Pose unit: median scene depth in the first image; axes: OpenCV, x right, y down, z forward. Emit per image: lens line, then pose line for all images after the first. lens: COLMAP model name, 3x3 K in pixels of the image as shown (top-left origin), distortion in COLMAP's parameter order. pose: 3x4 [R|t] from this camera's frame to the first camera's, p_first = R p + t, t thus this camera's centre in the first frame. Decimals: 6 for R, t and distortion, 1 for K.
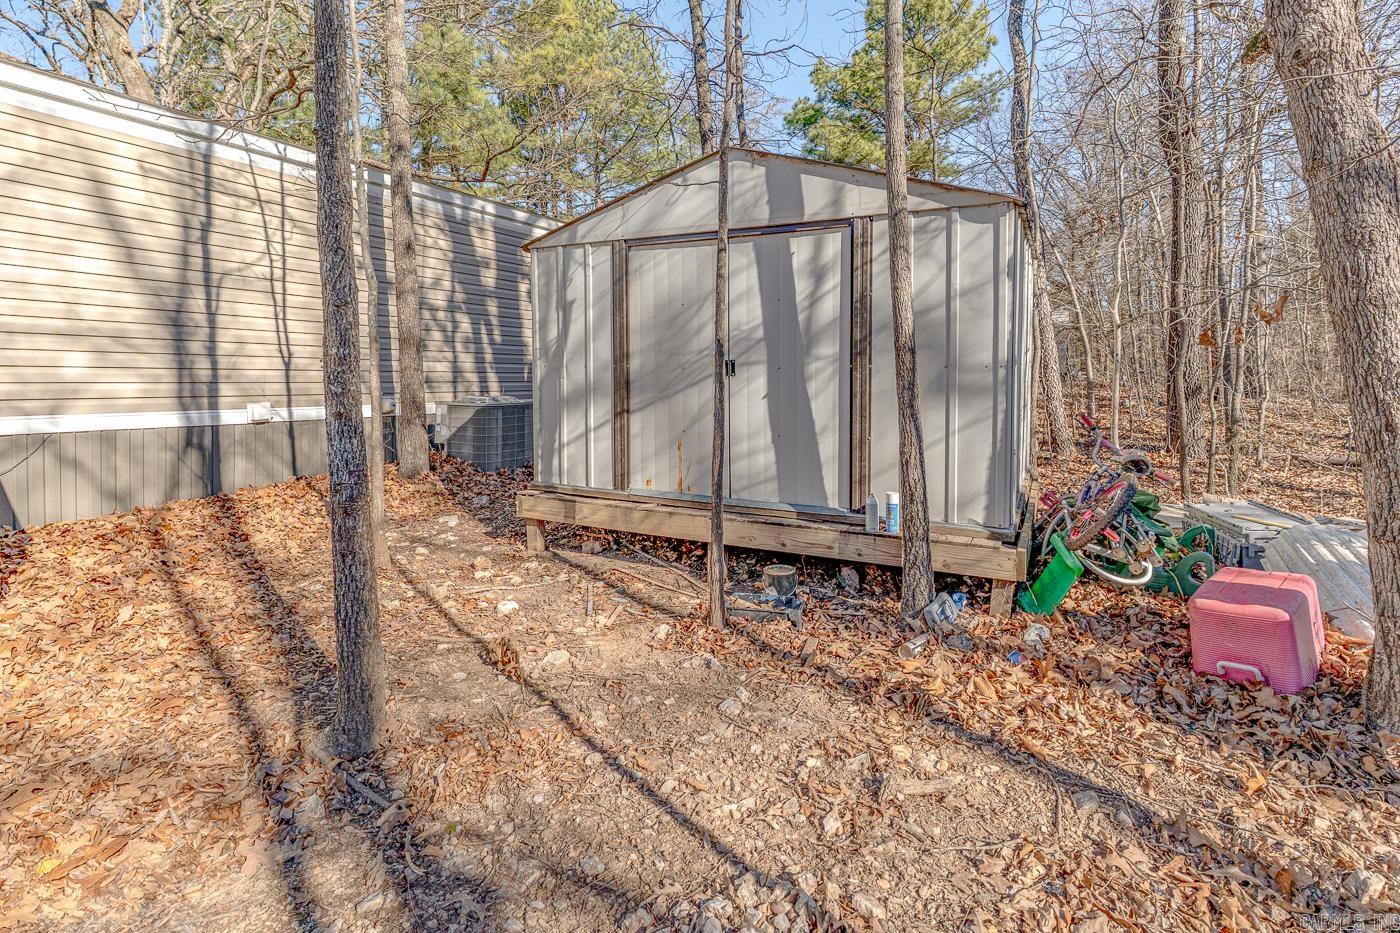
lens RADIAL K [[676.4, 0, 664.5], [0, 676.4, 382.7], [0, 0, 1]] dist [0.005129, -0.000651]
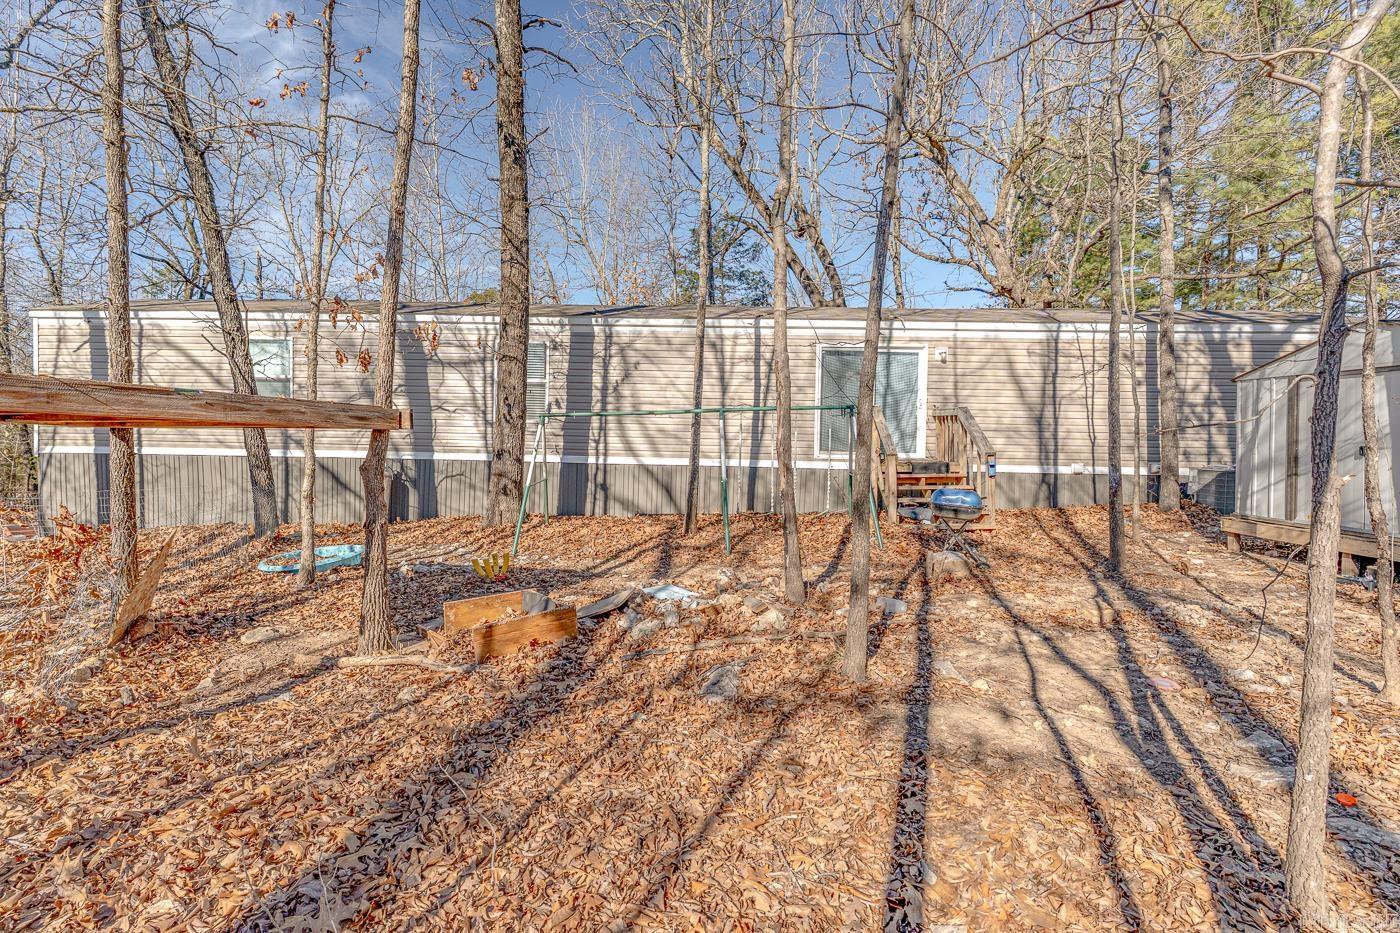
lens RADIAL K [[676.4, 0, 693.7], [0, 676.4, 463.8], [0, 0, 1]] dist [0.005129, -0.000651]
pose [[0.513455, 0.035699, -0.857373, 0.473207], [-0.018101, 0.999363, 0.030771, -0.007616], [0.857925, -0.000280, 0.513774, -0.887950]]
